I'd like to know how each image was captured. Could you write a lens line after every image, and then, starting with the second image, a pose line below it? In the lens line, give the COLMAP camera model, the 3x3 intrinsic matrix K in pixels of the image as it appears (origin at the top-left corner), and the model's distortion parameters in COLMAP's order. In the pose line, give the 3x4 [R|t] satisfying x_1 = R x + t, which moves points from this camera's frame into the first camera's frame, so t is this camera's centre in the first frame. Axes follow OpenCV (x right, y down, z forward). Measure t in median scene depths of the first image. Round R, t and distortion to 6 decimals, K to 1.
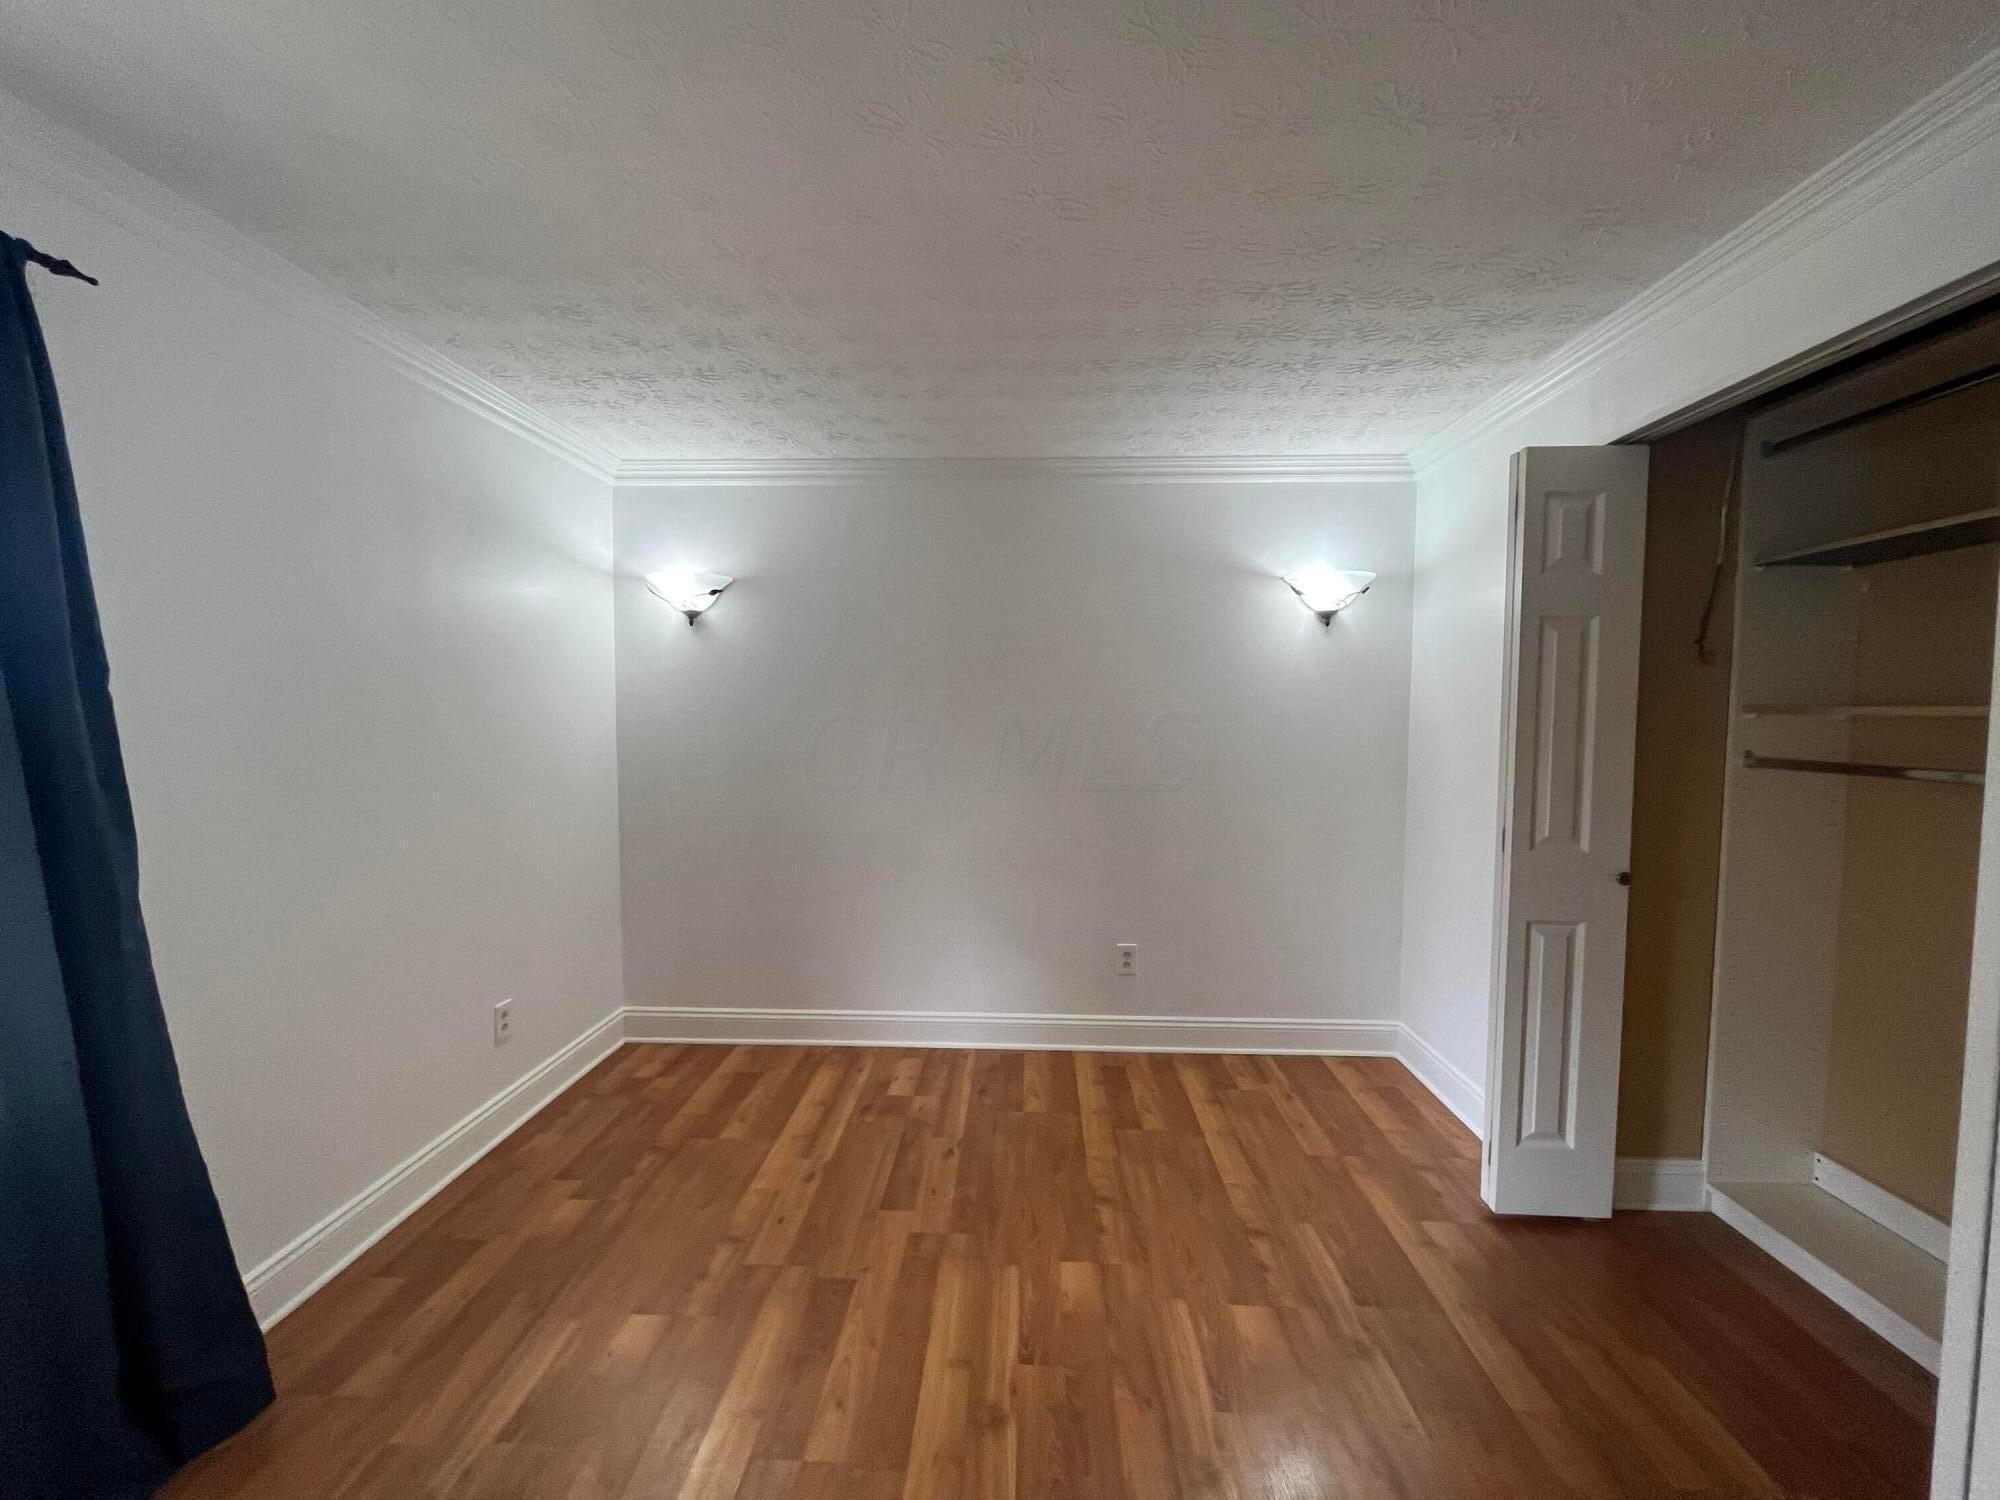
lens RADIAL K [[808.1, 0, 1006.2], [0, 808.1, 760.6], [0, 0, 1]] dist [-0.000630, -0.000368]
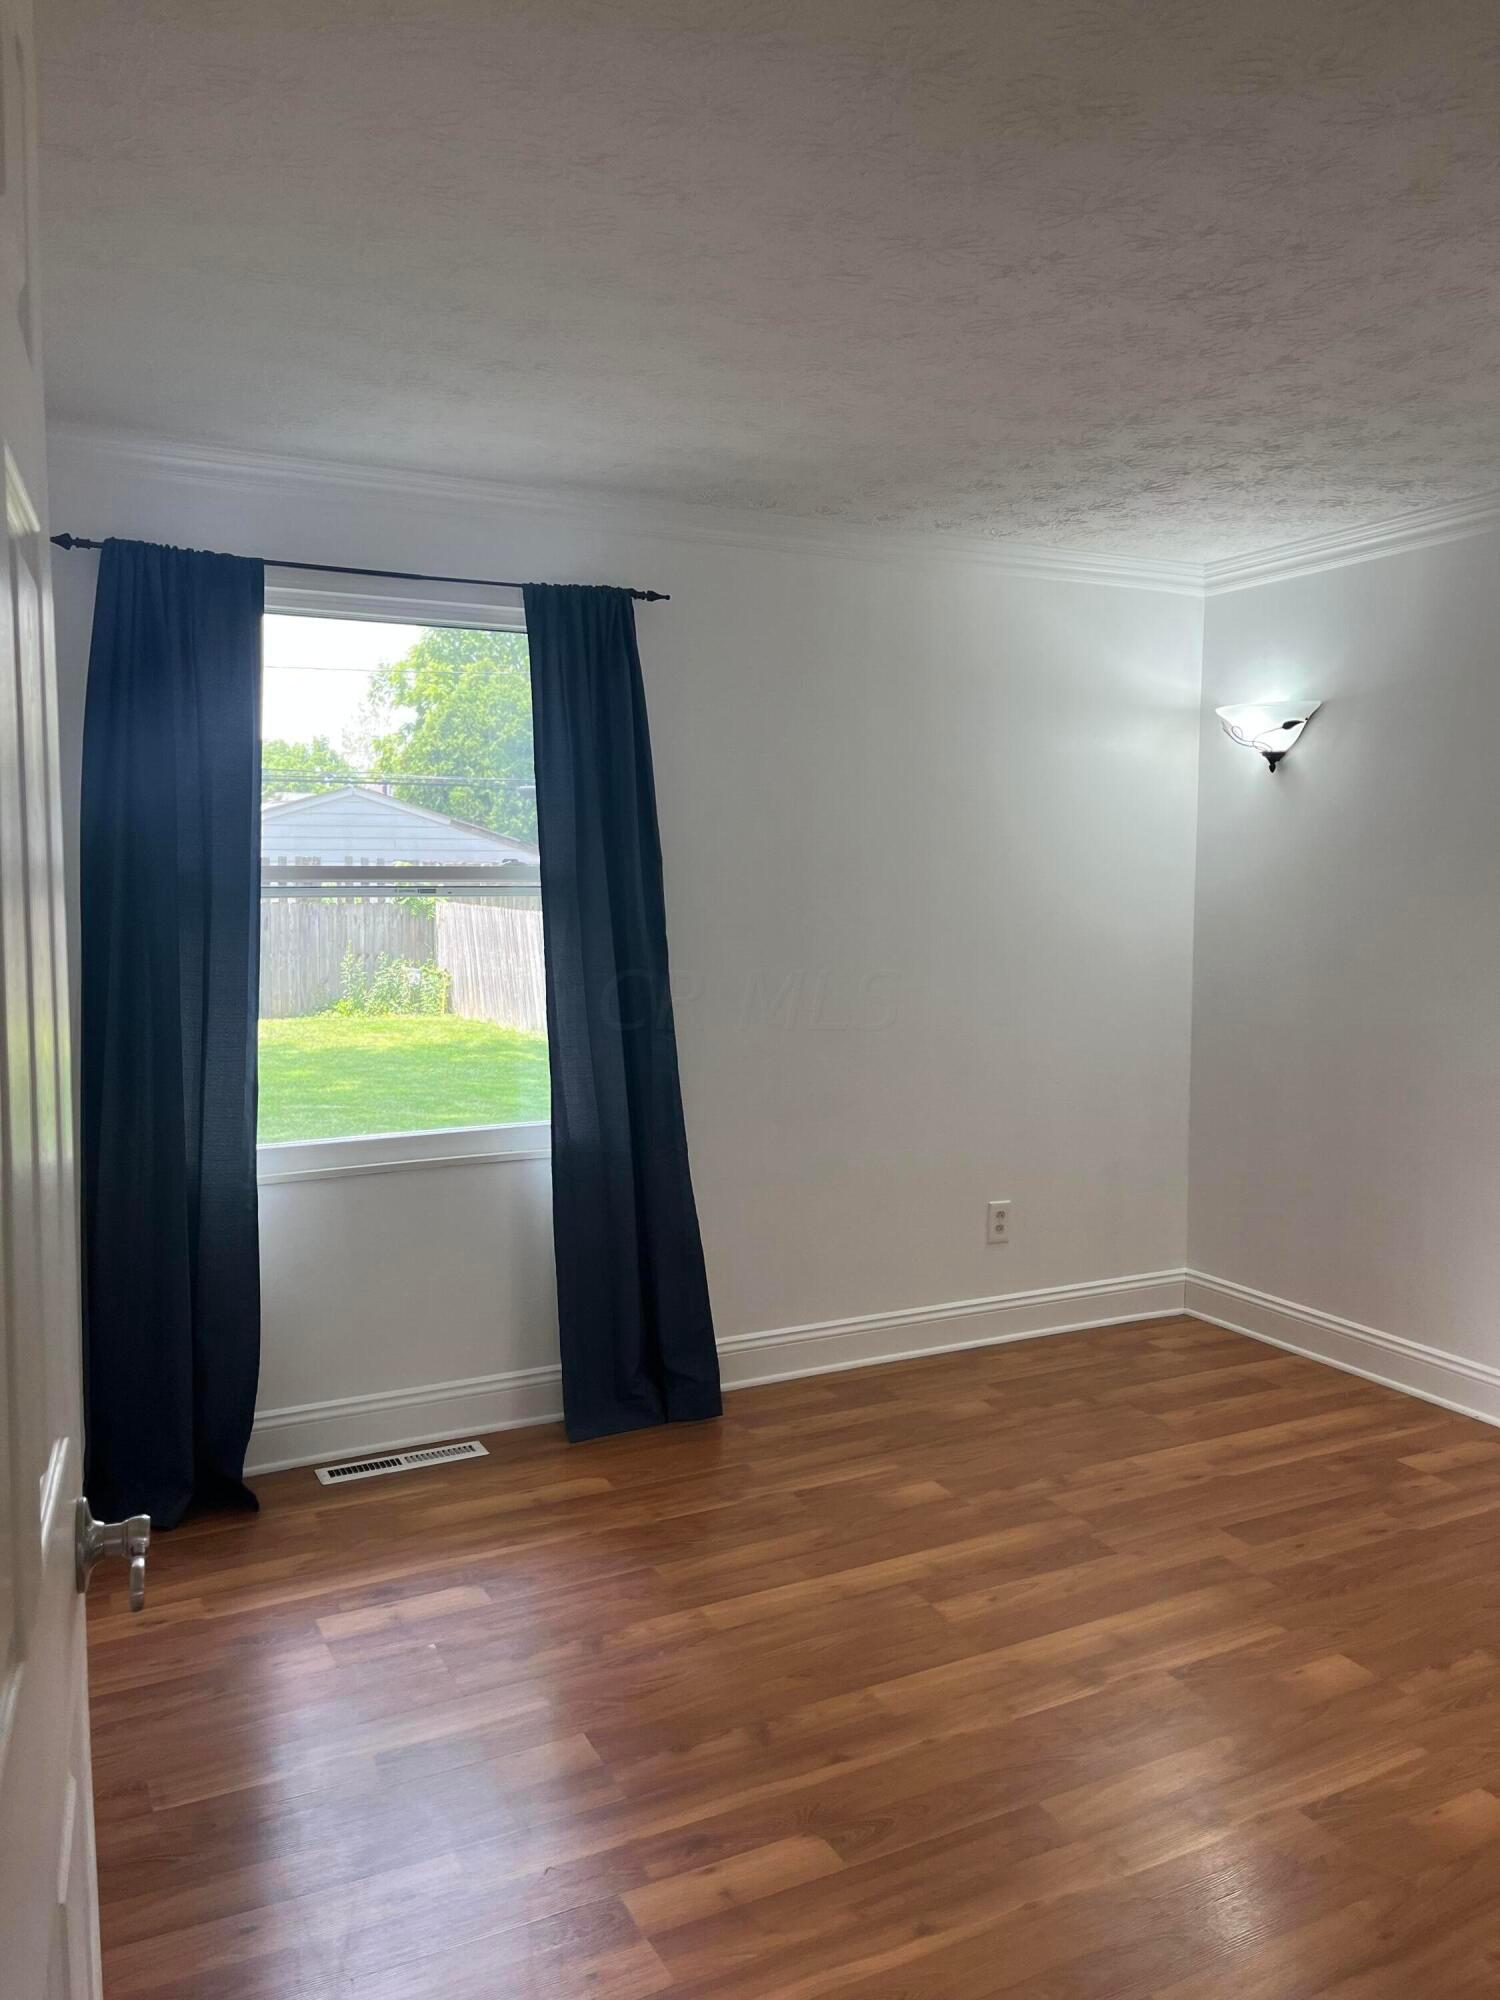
lens RADIAL K [[1510.3, 0, 740.9], [0, 1510.3, 988.9], [0, 0, 1]] dist [0.068195, -0.100606]
pose [[0.471792, 0.053814, -0.880066, 0.840647], [-0.054980, 0.997989, 0.031551, 0.018221], [0.879994, 0.033500, 0.473802, -0.107201]]
